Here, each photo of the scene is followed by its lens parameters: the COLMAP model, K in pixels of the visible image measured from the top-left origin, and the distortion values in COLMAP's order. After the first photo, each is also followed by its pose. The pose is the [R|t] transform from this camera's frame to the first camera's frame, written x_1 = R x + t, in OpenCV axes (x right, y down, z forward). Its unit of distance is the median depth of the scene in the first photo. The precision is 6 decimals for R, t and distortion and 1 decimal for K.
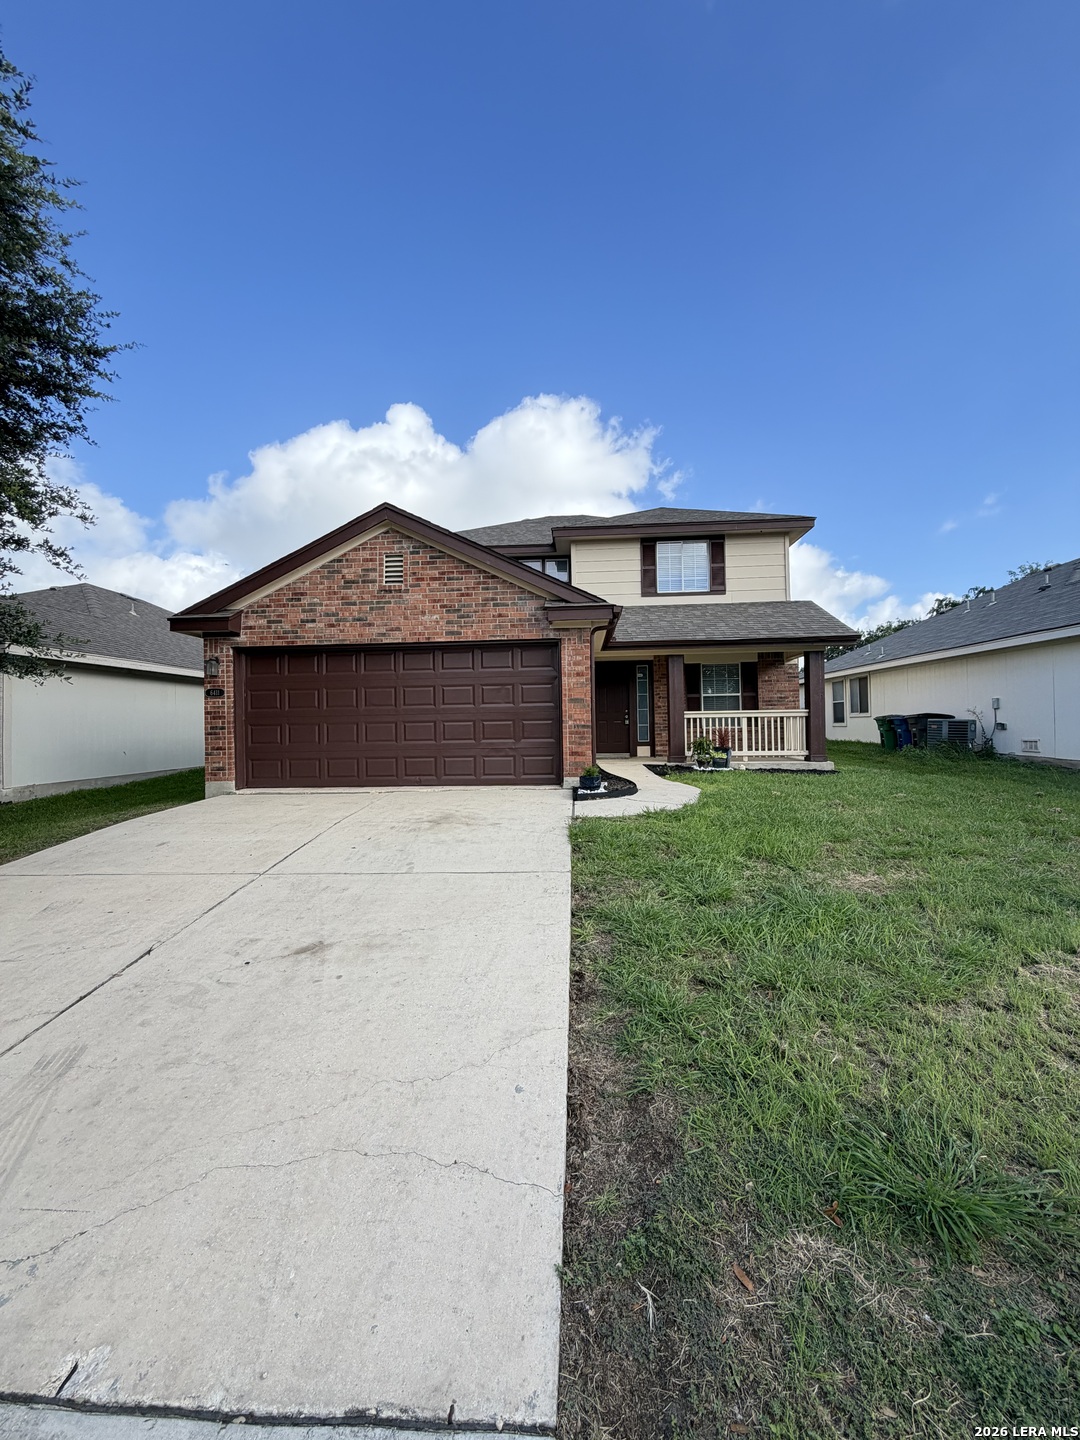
lens RADIAL K [[572.3, 0, 518.0], [0, 572.3, 714.4], [0, 0, 1]] dist [0.004463, -0.000207]
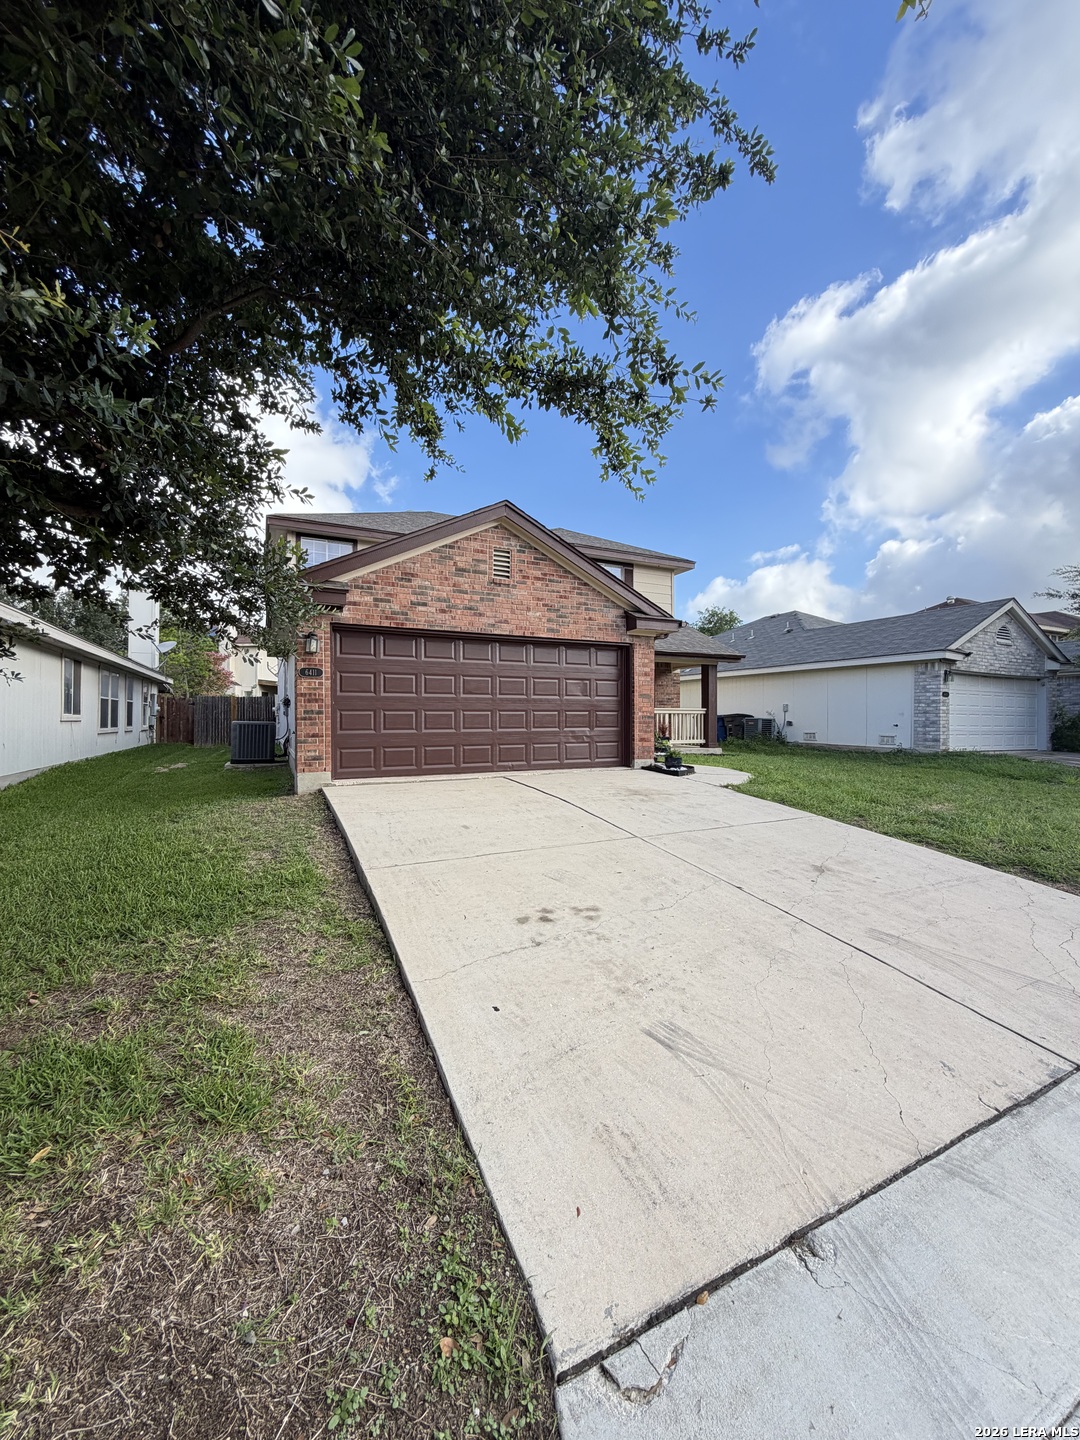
lens RADIAL K [[572.3, 0, 514.8], [0, 572.3, 717.5], [0, 0, 1]] dist [0.004463, -0.000207]
pose [[0.867761, 0.016518, 0.496707, -0.695984], [-0.018065, 0.999835, -0.001690, 0.027595], [-0.496654, -0.007507, 0.867916, 0.076942]]
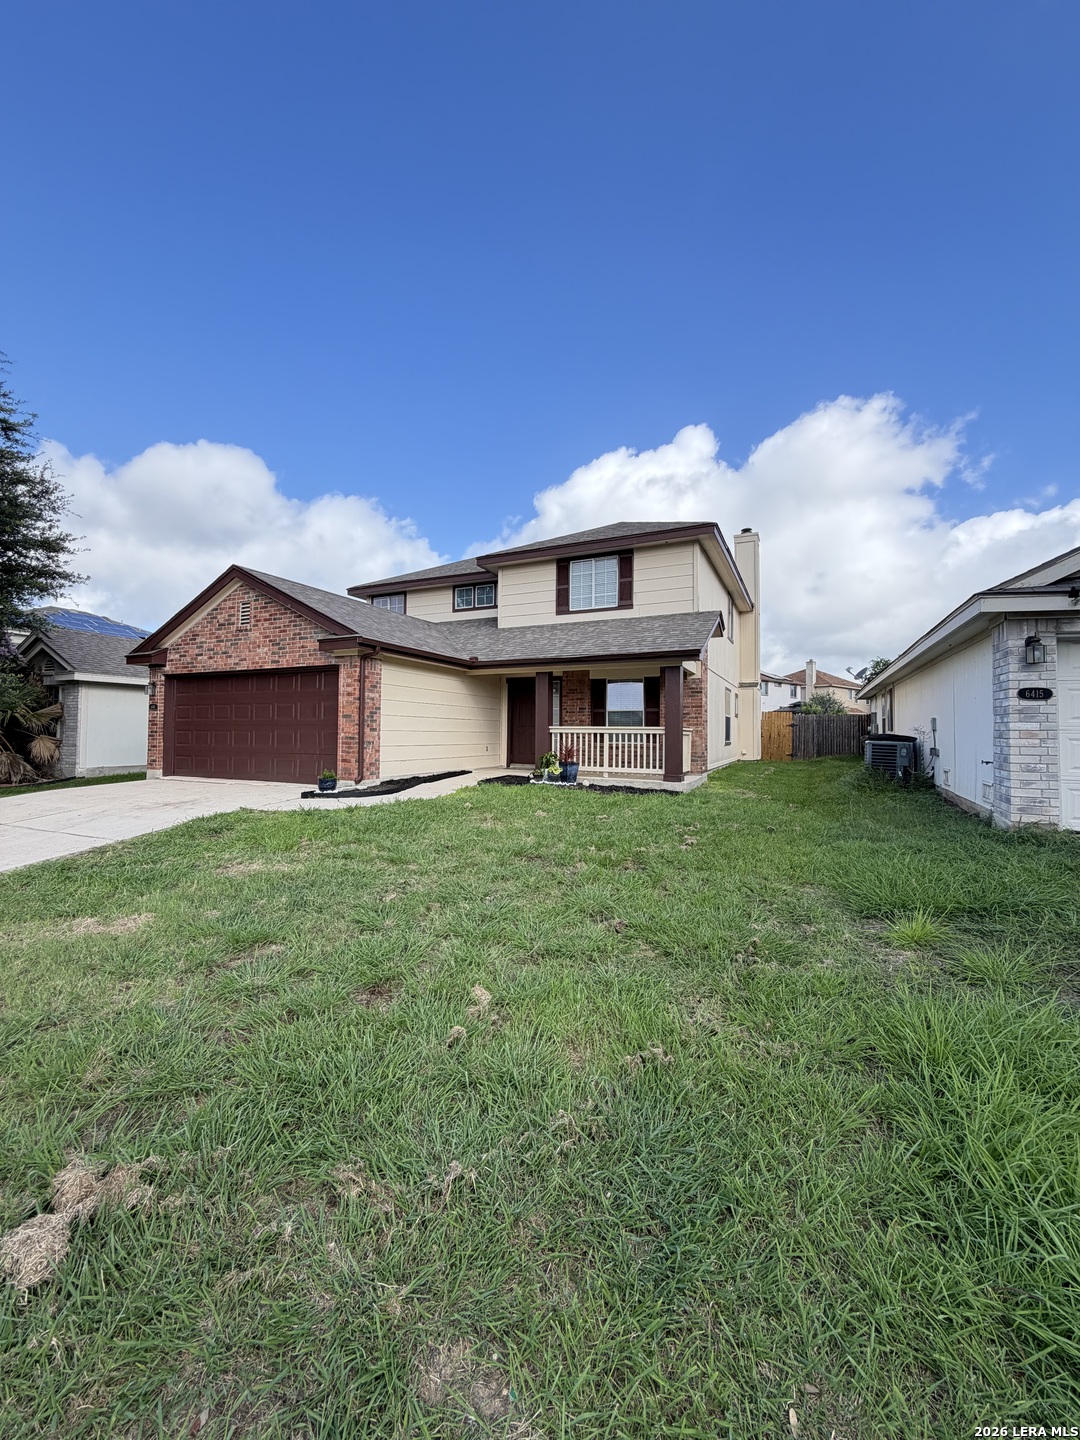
lens RADIAL K [[572.3, 0, 510.7], [0, 572.3, 716.6], [0, 0, 1]] dist [0.004463, -0.000207]
pose [[0.930669, 0.013597, -0.365610, 0.811781], [-0.017321, 0.999826, -0.006906, -0.019541], [0.365453, 0.012760, 0.930742, 0.006662]]
